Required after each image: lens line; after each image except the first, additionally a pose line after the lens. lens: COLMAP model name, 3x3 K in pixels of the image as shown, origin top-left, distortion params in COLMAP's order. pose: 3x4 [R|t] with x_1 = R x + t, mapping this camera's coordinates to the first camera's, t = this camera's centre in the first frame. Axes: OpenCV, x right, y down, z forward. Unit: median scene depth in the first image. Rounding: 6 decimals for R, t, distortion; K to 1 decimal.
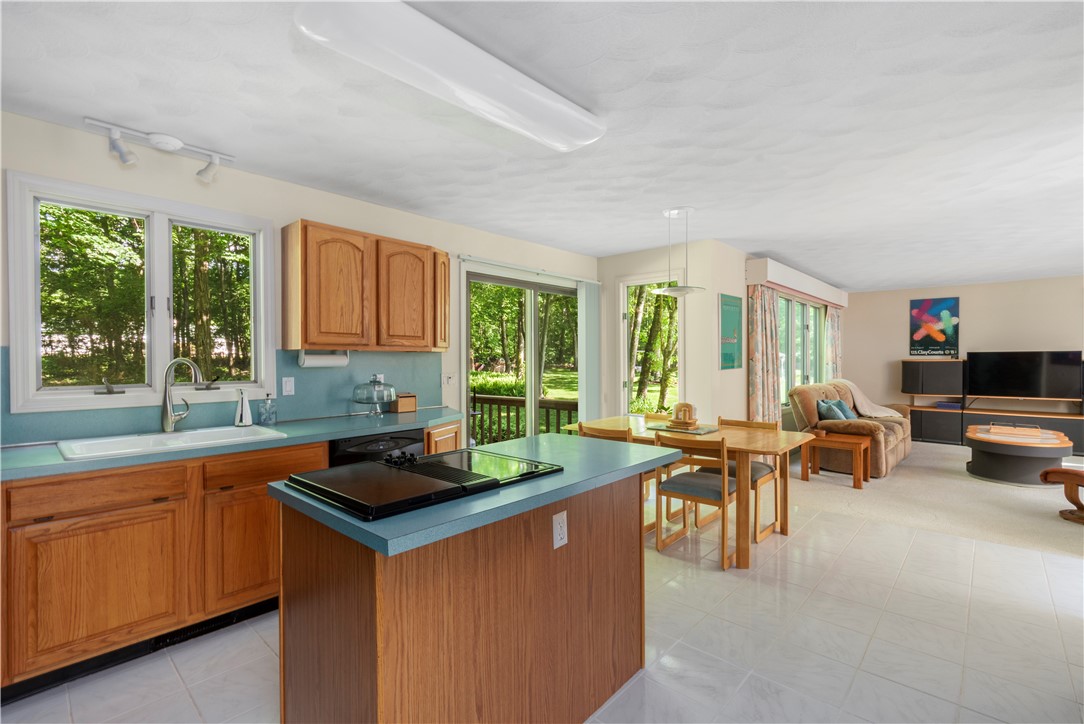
lens RADIAL K [[487.1, 0, 545.6], [0, 487.1, 361.7], [0, 0, 1]] dist [0.004146, 0.001011]
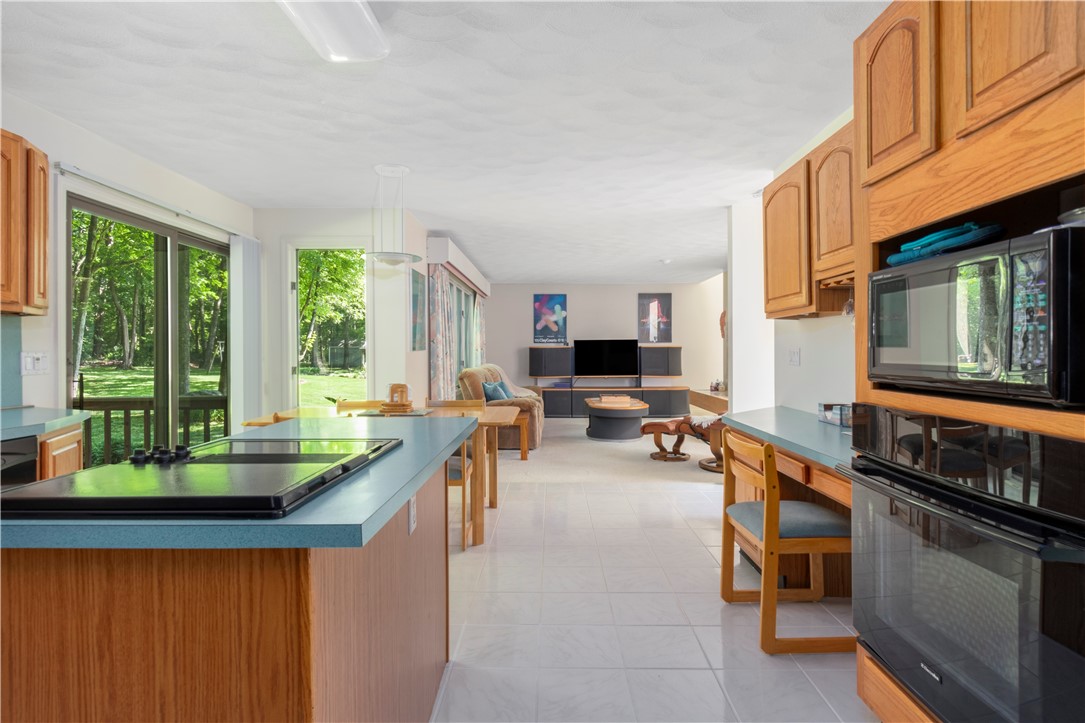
lens RADIAL K [[554.5, 0, 542.7], [0, 554.5, 355.3], [0, 0, 1]] dist [-0.003084, 0.000031]
pose [[0.748186, -0.004484, 0.663474, -0.137459], [0.005960, 0.999982, 0.000038, 0.023830], [-0.663463, 0.003926, 0.748199, 0.041905]]
